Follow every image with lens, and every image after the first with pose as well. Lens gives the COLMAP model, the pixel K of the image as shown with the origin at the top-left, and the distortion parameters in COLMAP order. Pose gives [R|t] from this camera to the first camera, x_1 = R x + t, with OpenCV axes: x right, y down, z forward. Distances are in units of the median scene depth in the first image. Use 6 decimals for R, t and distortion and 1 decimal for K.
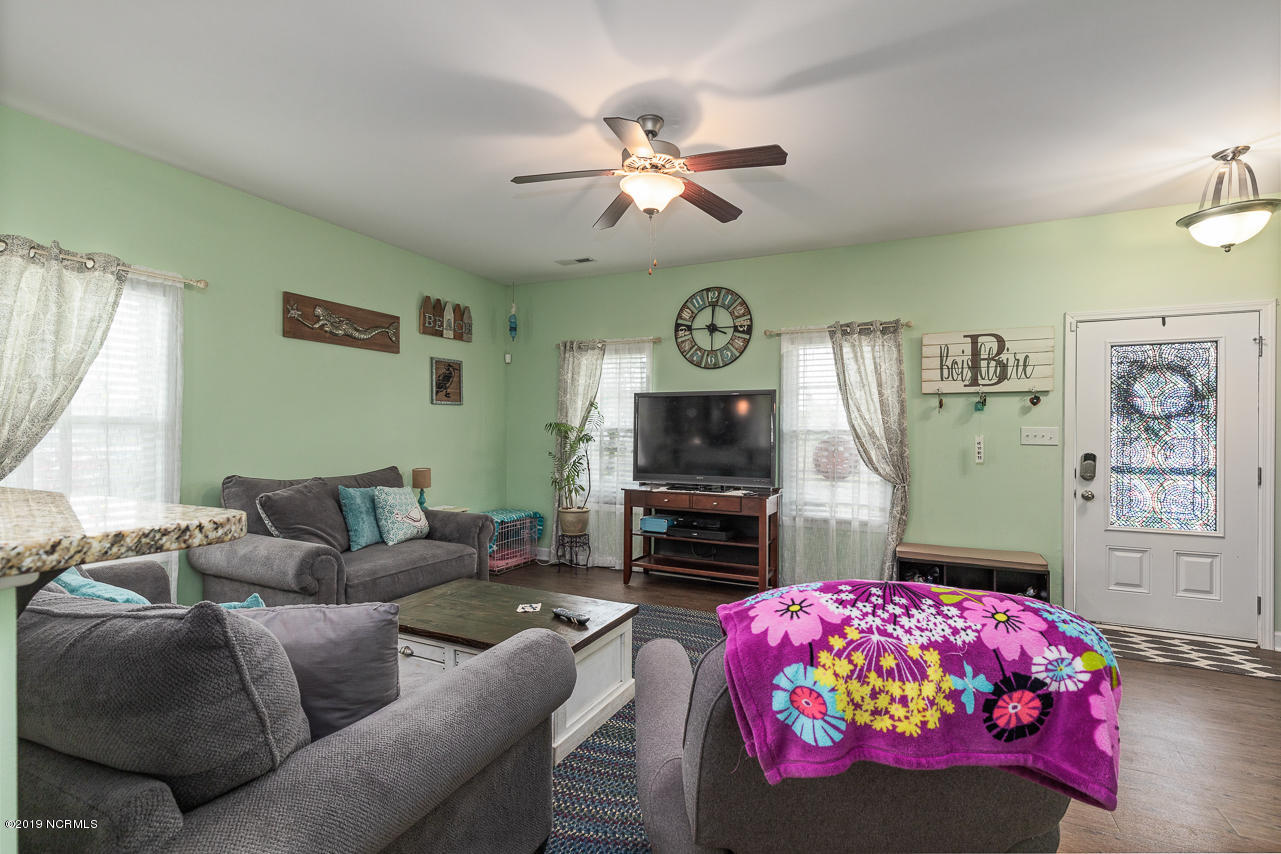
lens RADIAL K [[578.2, 0, 653.2], [0, 578.2, 427.7], [0, 0, 1]] dist [0.008449, -0.002080]
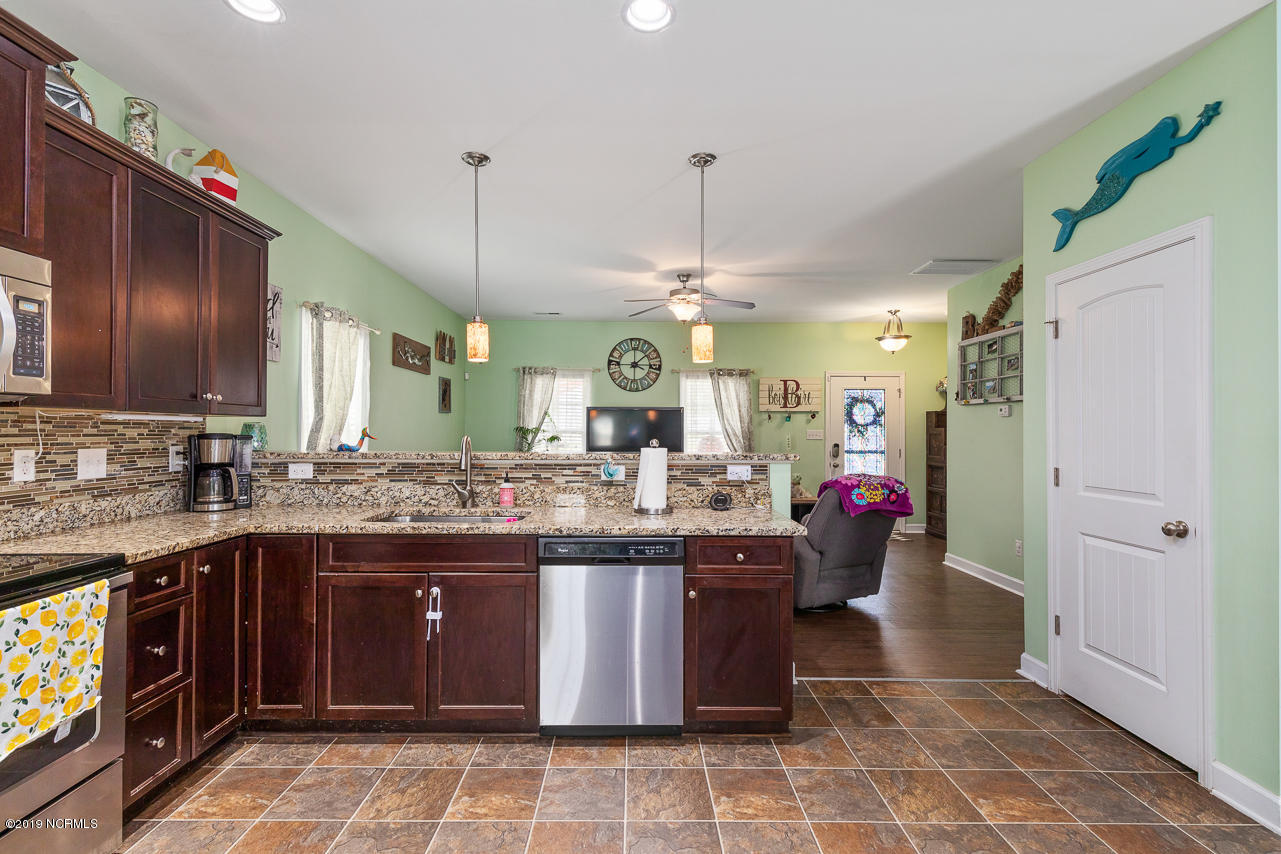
lens RADIAL K [[578.2, 0, 640.2], [0, 578.2, 424.7], [0, 0, 1]] dist [0.008449, -0.002080]
pose [[0.904209, 0.002852, 0.427080, -0.569375], [-0.000287, 0.999982, -0.006069, -0.005703], [-0.427090, 0.005365, 0.904193, -0.409096]]
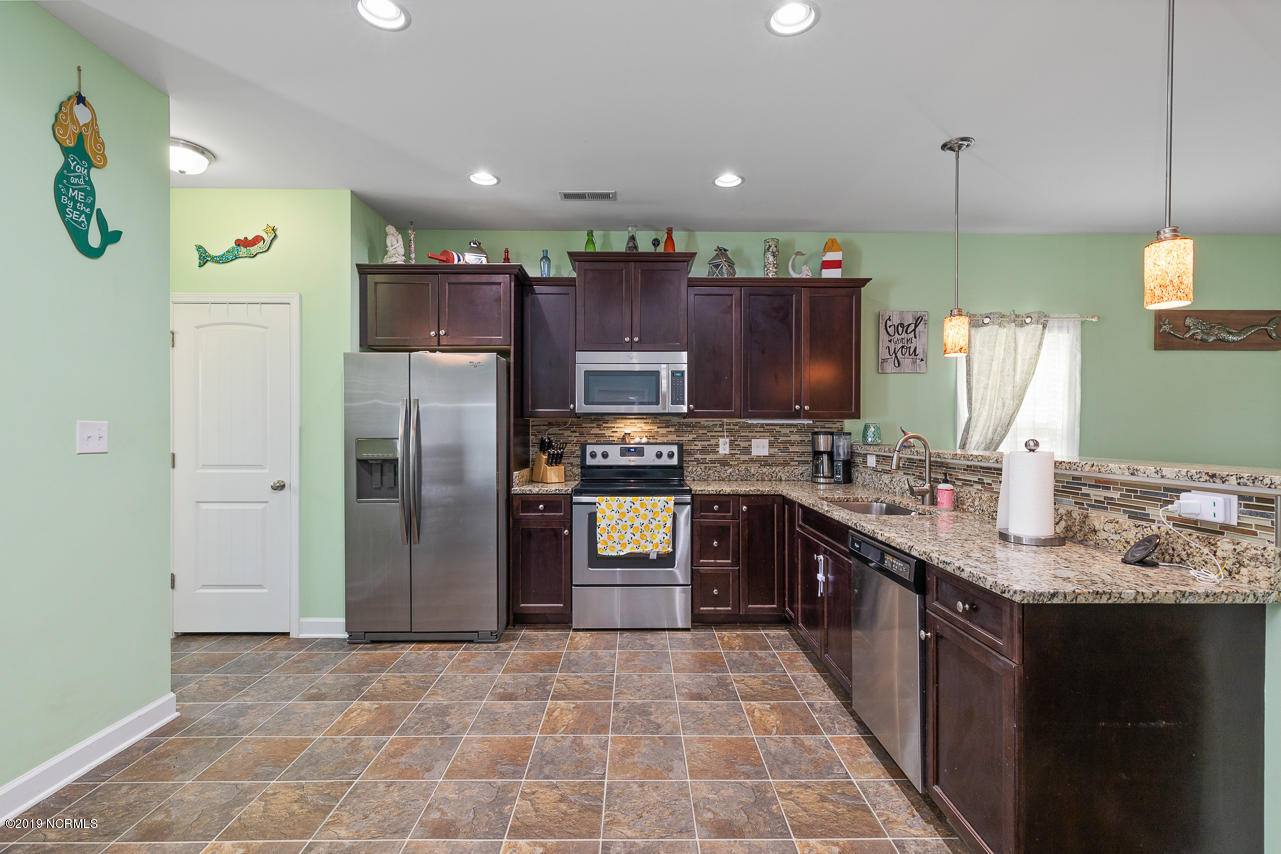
lens RADIAL K [[578.2, 0, 639.2], [0, 578.2, 432.6], [0, 0, 1]] dist [0.008449, -0.002080]
pose [[0.423792, 0.001190, -0.905759, -0.033208], [0.001126, 0.999998, 0.001841, -0.000176], [0.905759, -0.001800, 0.423789, -0.316120]]
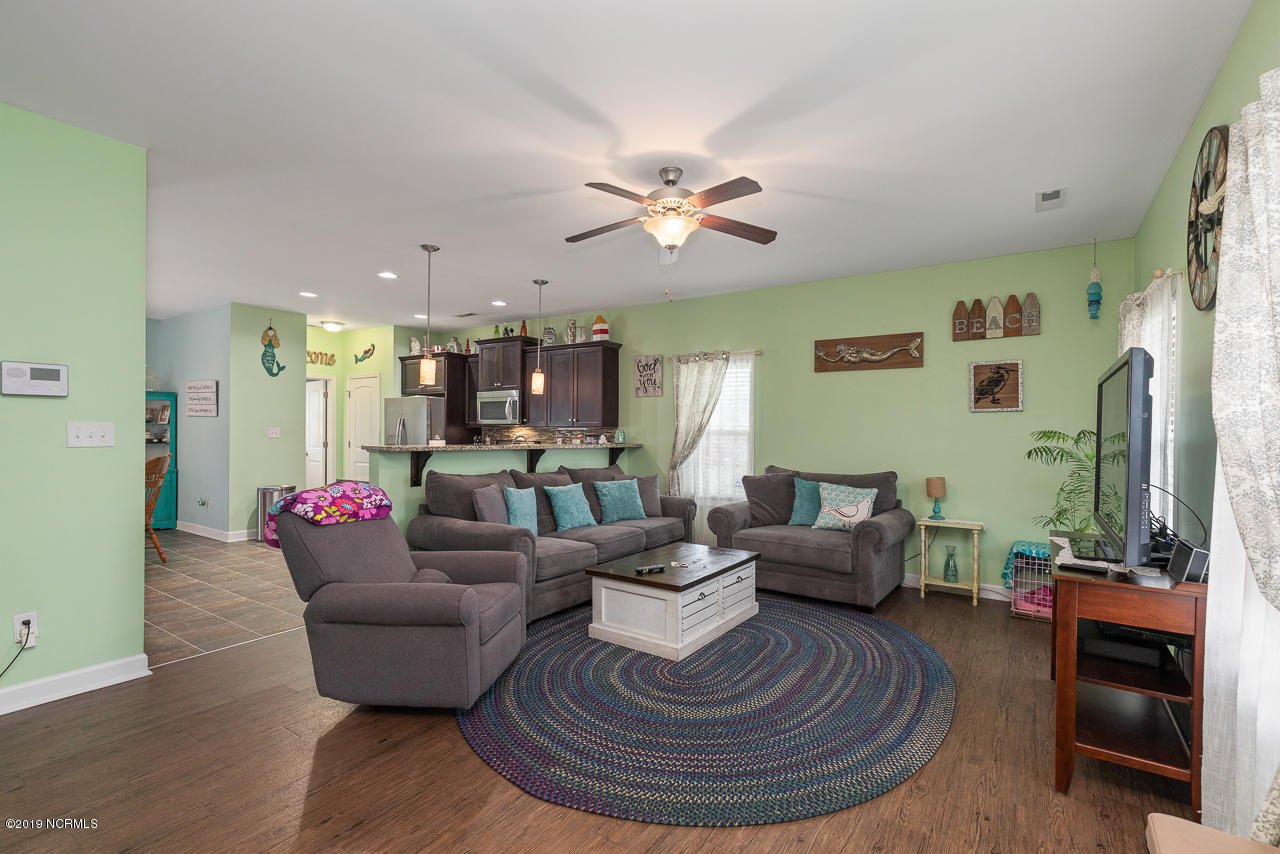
lens RADIAL K [[577.7, 0, 650.0], [0, 577.7, 442.3], [0, 0, 1]] dist [0.008449, -0.002080]
pose [[-0.151625, 0.004484, -0.988428, 0.681806], [-0.010431, 0.999927, 0.006137, 0.008599], [0.988383, 0.011241, -0.151567, 0.667720]]
